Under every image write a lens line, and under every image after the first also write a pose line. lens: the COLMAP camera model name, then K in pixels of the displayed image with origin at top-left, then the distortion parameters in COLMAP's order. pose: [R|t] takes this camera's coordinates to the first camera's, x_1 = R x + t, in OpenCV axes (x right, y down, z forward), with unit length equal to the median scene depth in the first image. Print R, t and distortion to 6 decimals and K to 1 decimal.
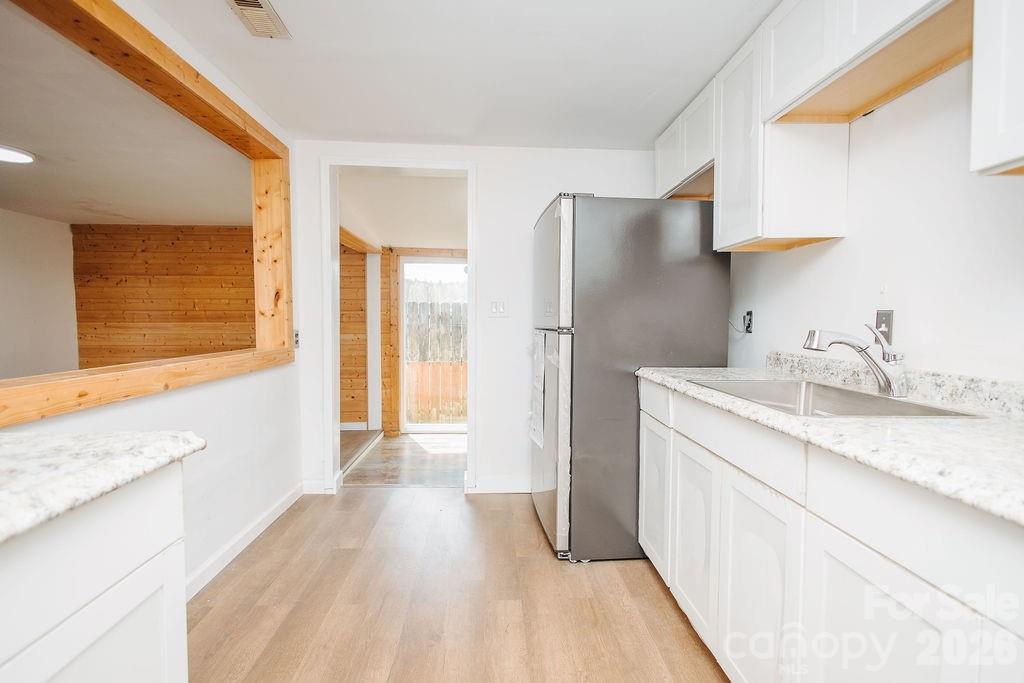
lens RADIAL K [[494.7, 0, 507.9], [0, 494.7, 341.0], [0, 0, 1]] dist [0.014173, 0.000048]
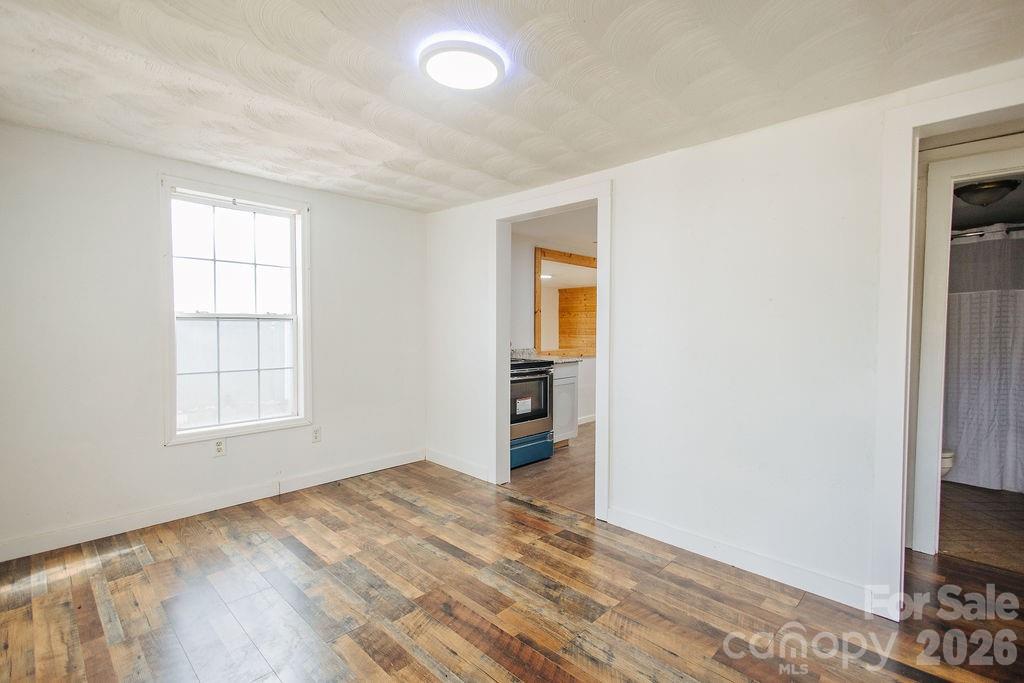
lens RADIAL K [[467.8, 0, 512.3], [0, 467.8, 342.6], [0, 0, 1]] dist [0.010044, -0.000863]
pose [[0.683850, 0.021725, -0.729299, 1.103308], [-0.039082, 0.999212, -0.006881, 0.044085], [0.728575, 0.033207, 0.684160, -1.224741]]
